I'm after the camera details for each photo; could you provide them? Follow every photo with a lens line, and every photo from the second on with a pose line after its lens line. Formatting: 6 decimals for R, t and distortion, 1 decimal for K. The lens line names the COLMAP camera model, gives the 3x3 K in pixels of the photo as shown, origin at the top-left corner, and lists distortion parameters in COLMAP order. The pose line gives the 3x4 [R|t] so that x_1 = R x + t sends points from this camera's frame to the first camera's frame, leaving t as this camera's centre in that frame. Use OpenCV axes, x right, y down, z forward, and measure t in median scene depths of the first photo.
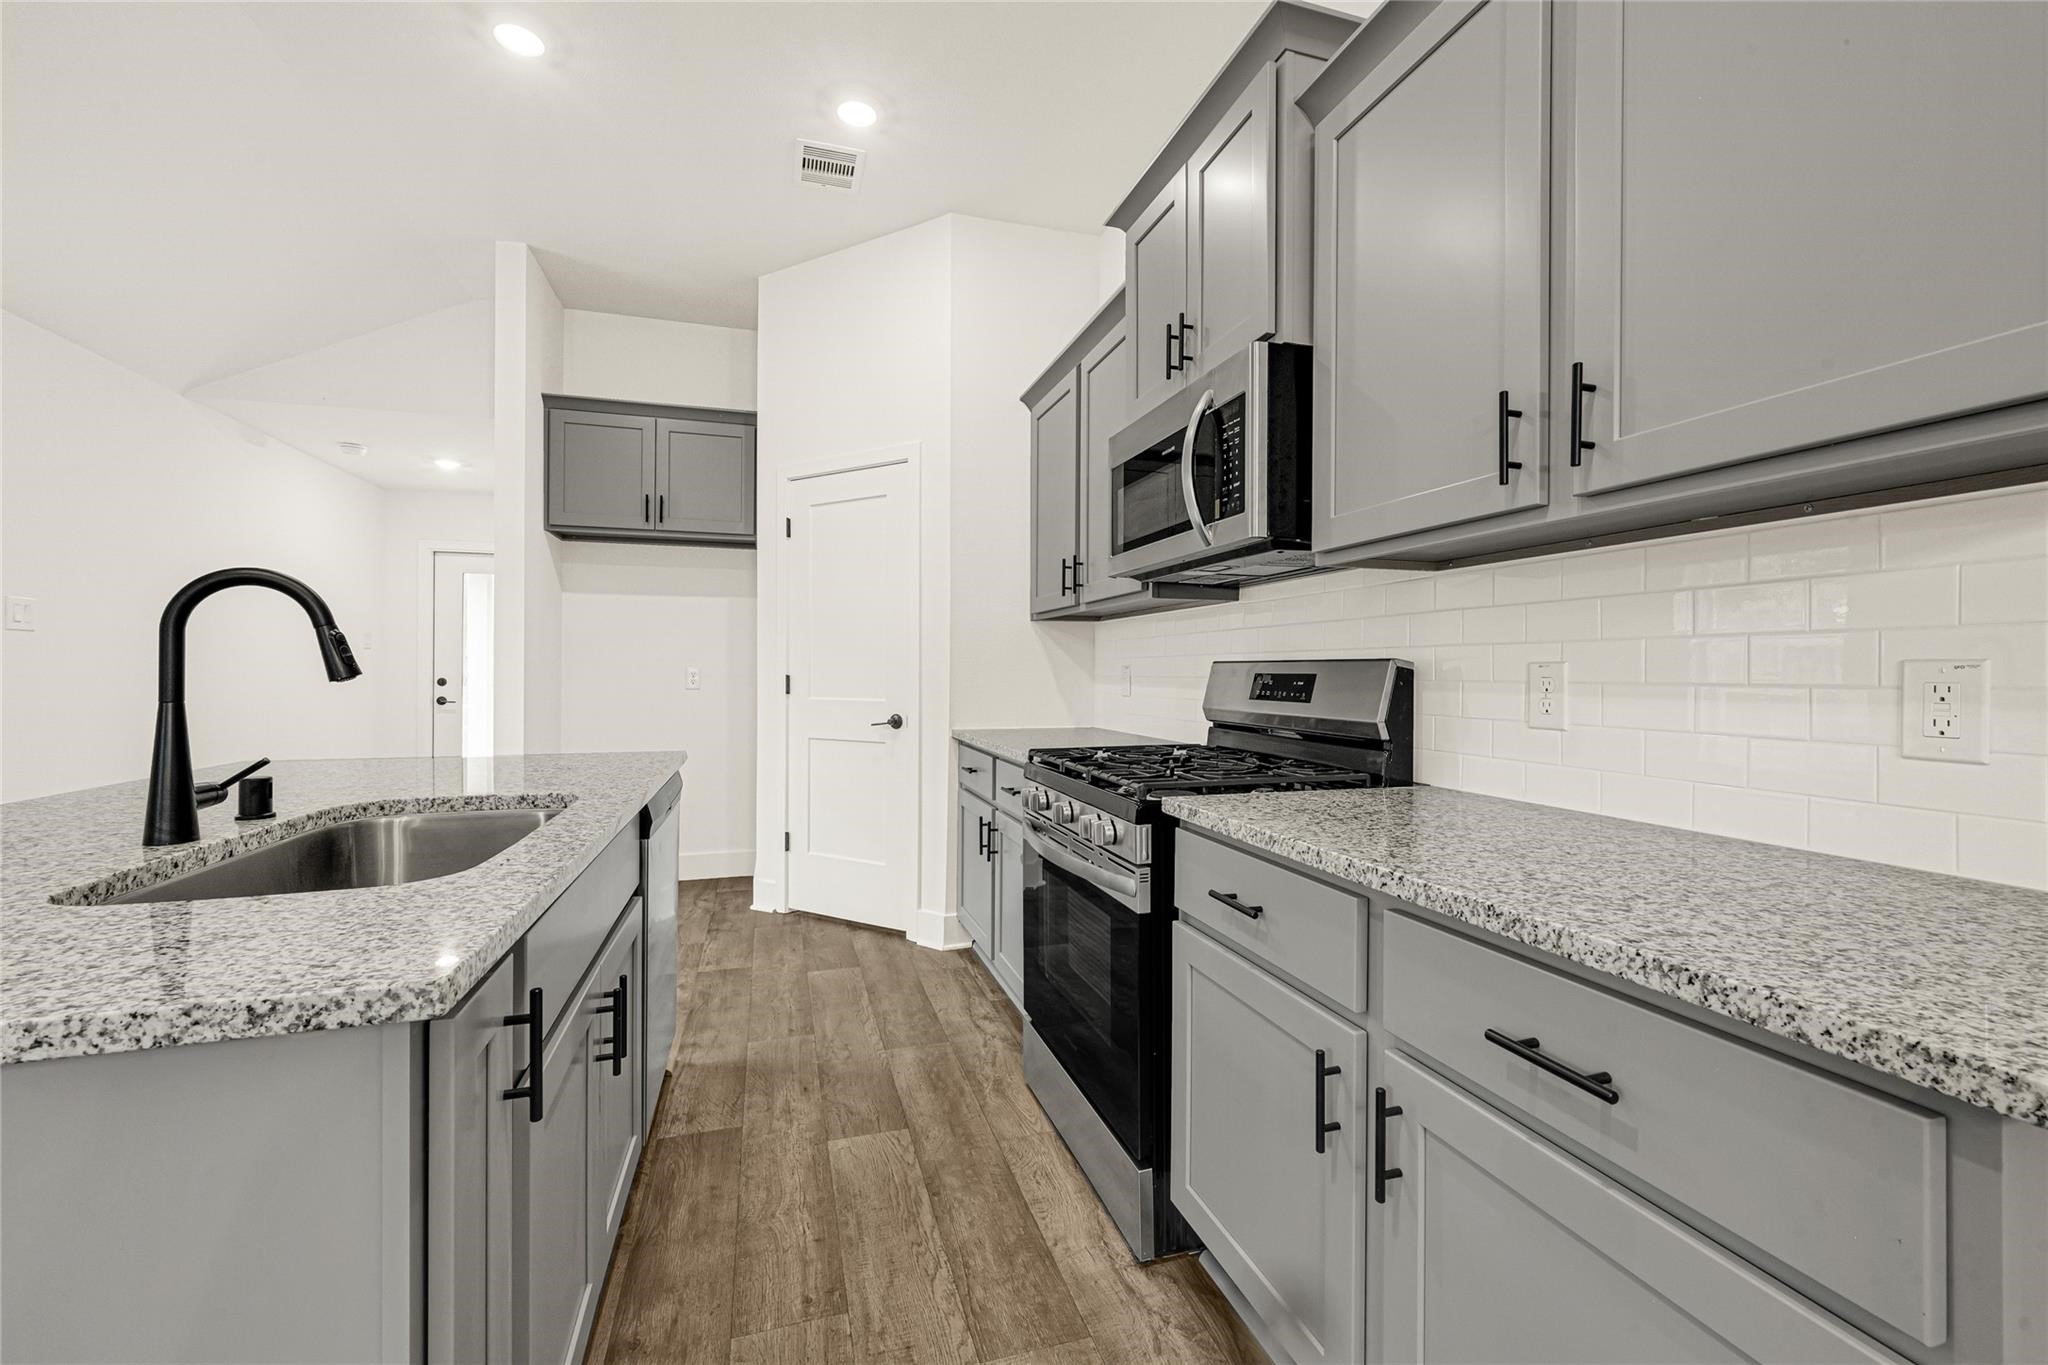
lens RADIAL K [[825.8, 0, 1008.7], [0, 825.8, 669.1], [0, 0, 1]] dist [0.001587, 0.000075]
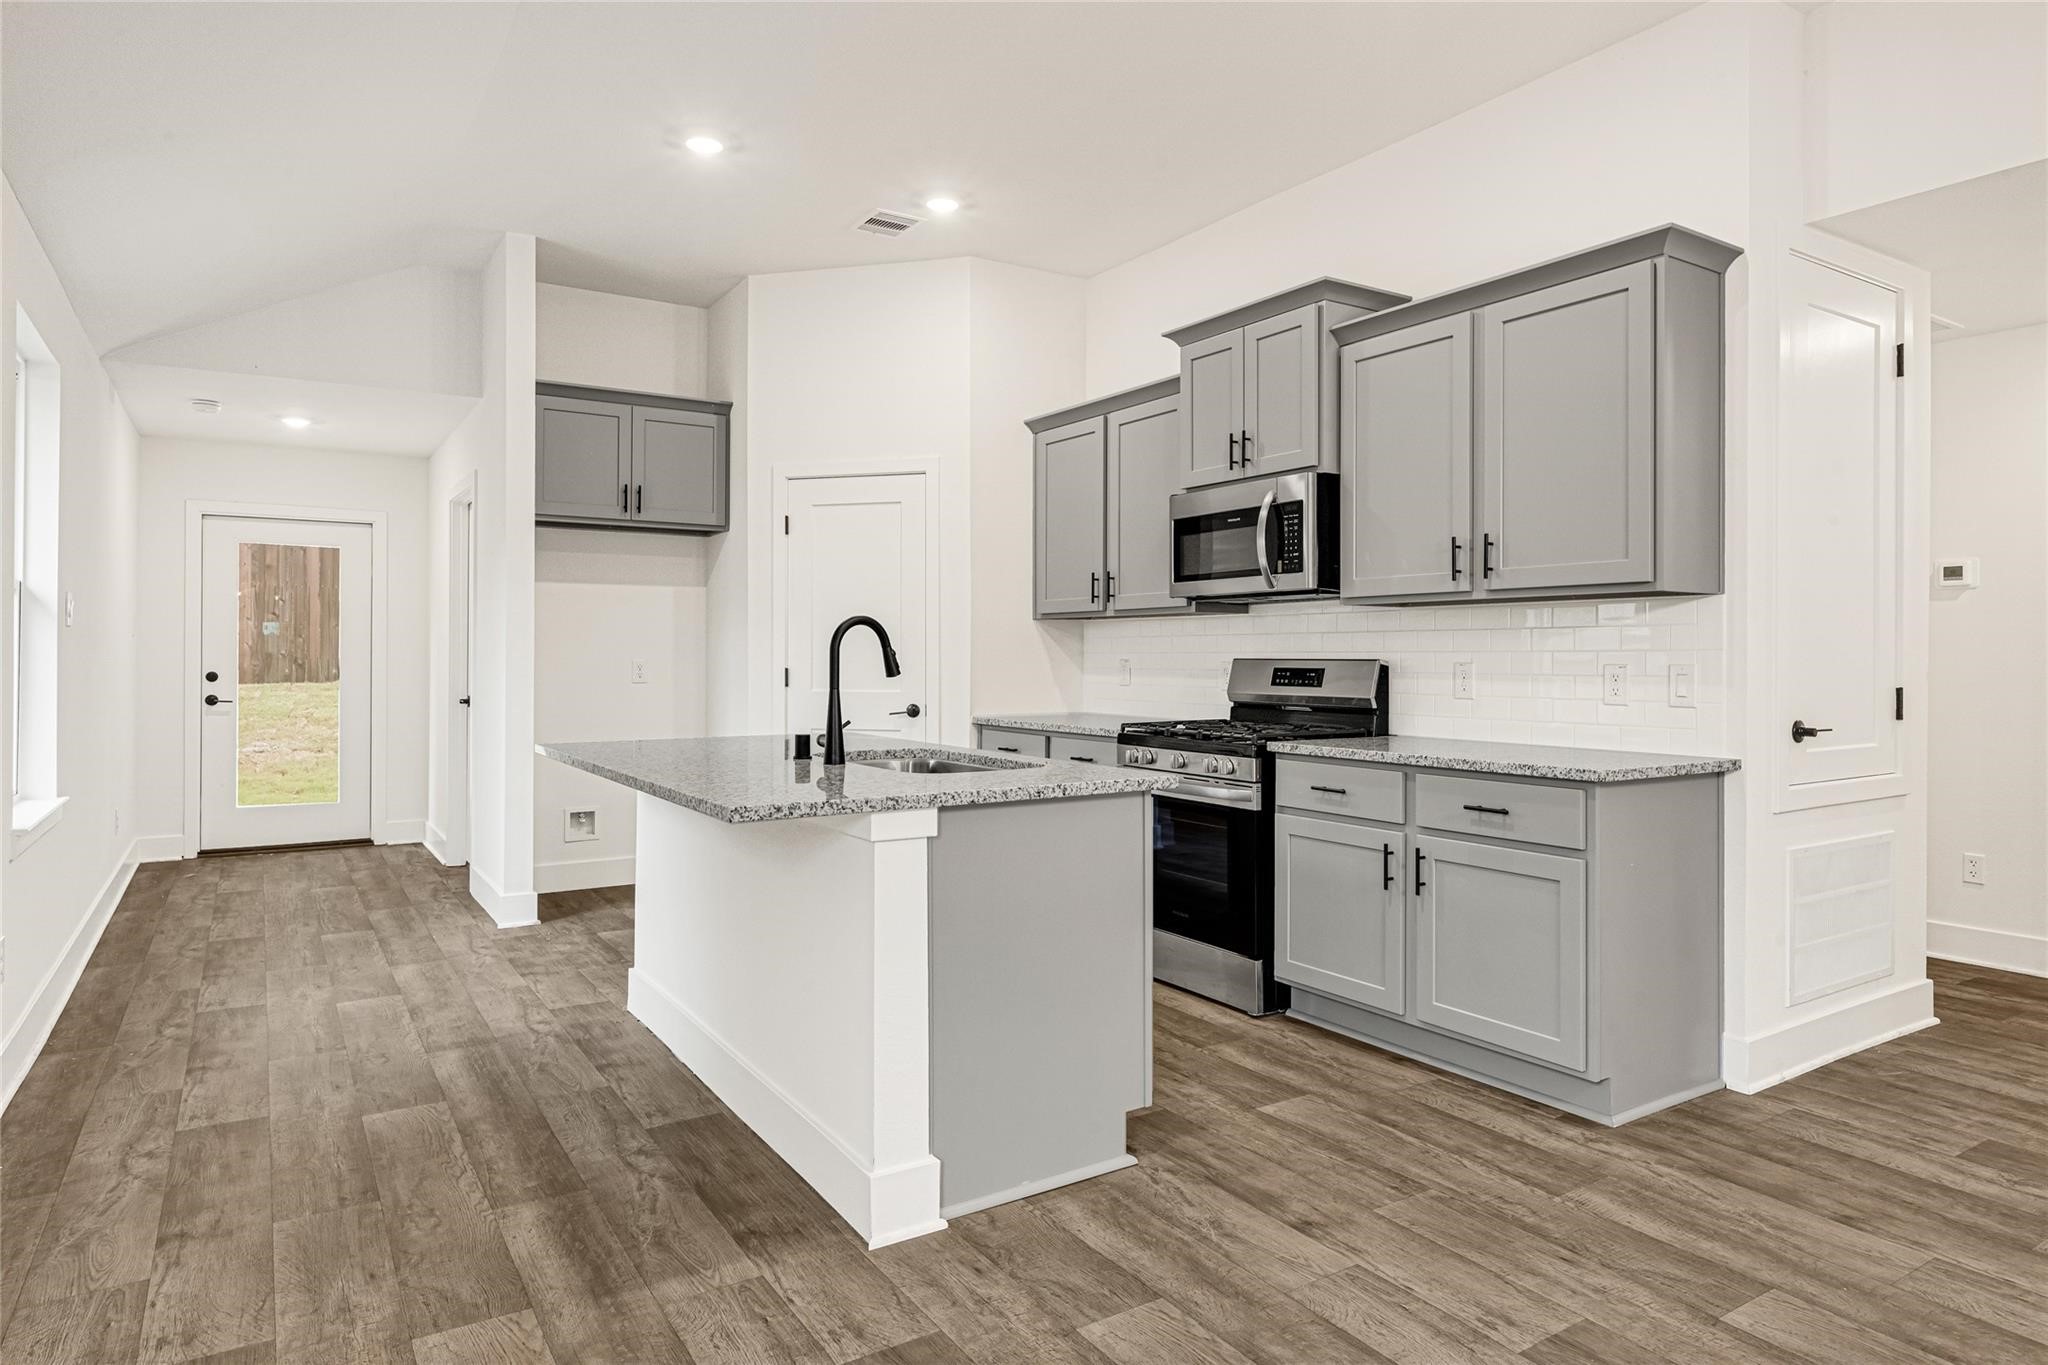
lens RADIAL K [[1150.8, 0, 1024.0], [0, 1150.8, 682.5], [0, 0, 1]] dist [-0.058228, 0.000360]
pose [[0.952416, -0.007699, 0.304704, -0.735378], [-0.000246, 0.999661, 0.026029, -0.021233], [-0.304801, -0.024865, 0.952091, -0.795576]]
